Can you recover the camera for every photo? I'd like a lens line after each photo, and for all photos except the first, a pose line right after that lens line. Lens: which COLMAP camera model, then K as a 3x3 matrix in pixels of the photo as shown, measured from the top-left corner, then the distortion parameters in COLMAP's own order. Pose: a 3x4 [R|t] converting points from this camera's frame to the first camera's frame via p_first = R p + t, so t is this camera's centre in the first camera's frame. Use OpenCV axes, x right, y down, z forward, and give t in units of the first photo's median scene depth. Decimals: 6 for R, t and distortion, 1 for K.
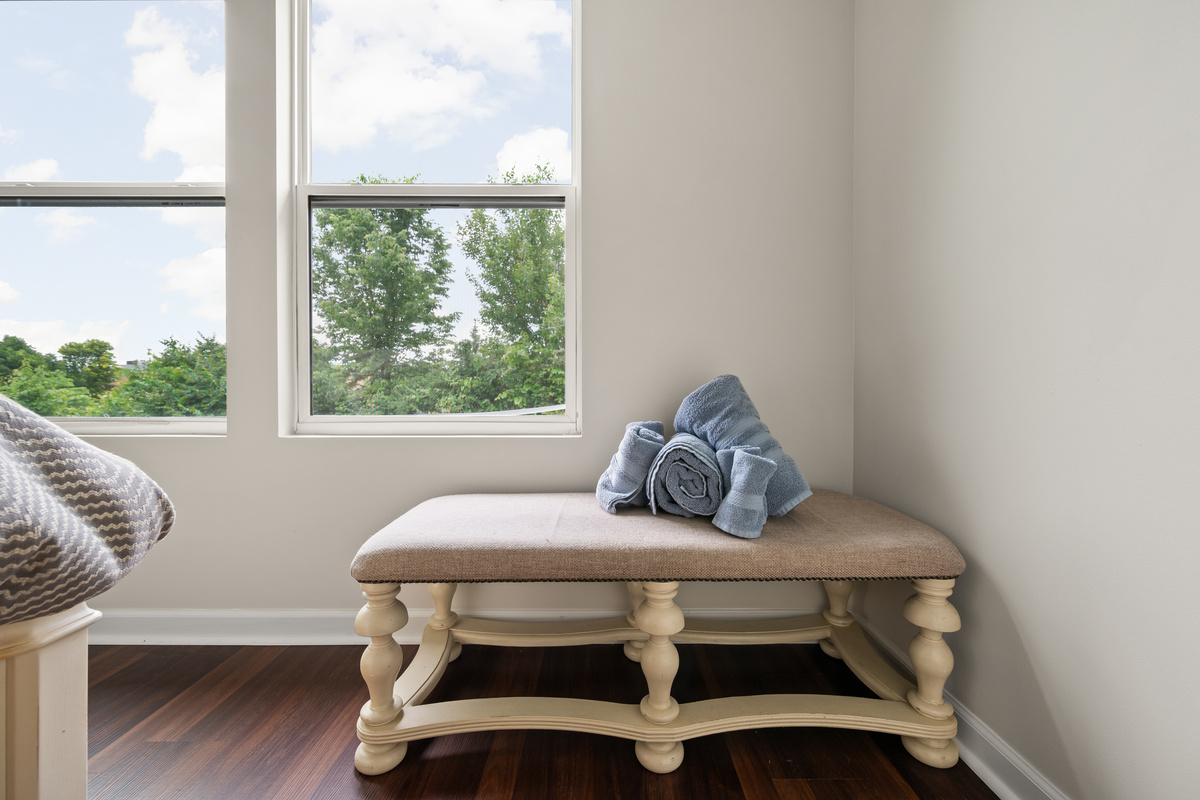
lens RADIAL K [[483.7, 0, 602.9], [0, 483.7, 396.8], [0, 0, 1]] dist [0.012825, 0.000048]
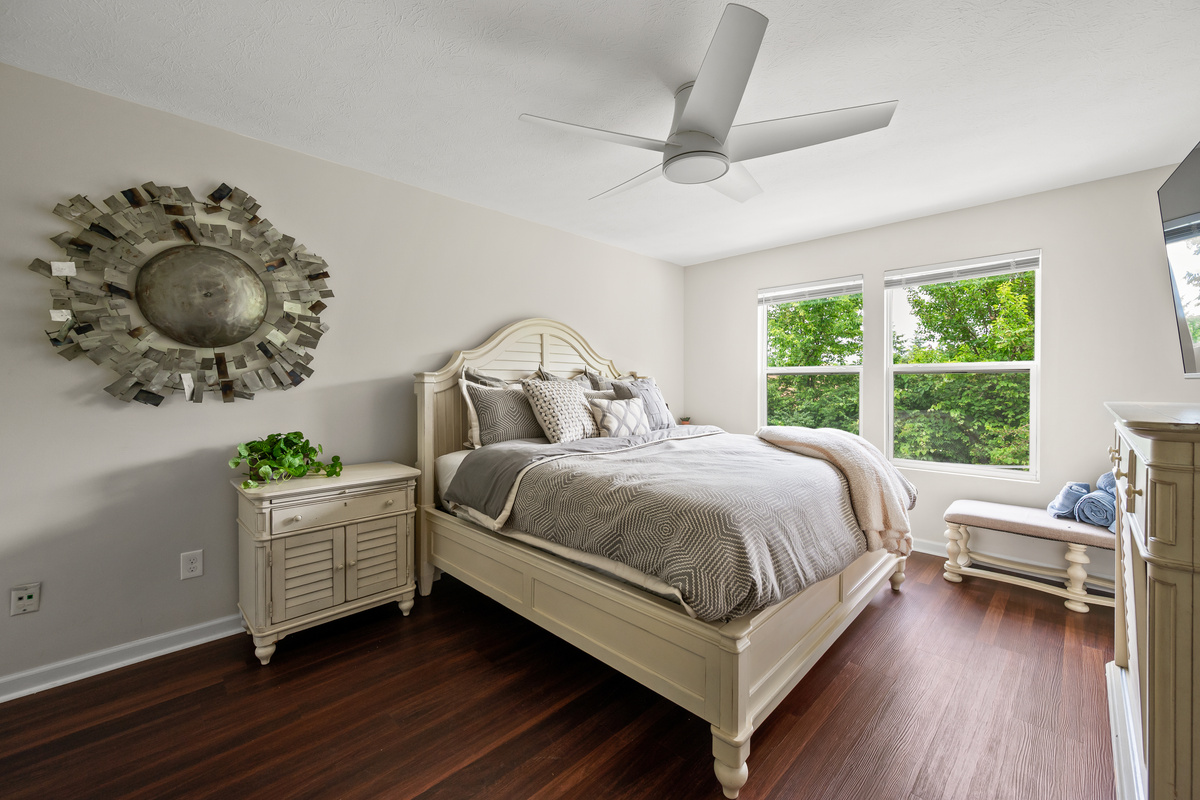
lens RADIAL K [[483.7, 0, 605.4], [0, 483.7, 393.8], [0, 0, 1]] dist [0.012825, 0.000048]
pose [[0.715508, 0.013501, -0.698474, 0.103849], [-0.007069, 0.999902, 0.012086, -0.387225], [0.698568, -0.003710, 0.715534, -2.252626]]
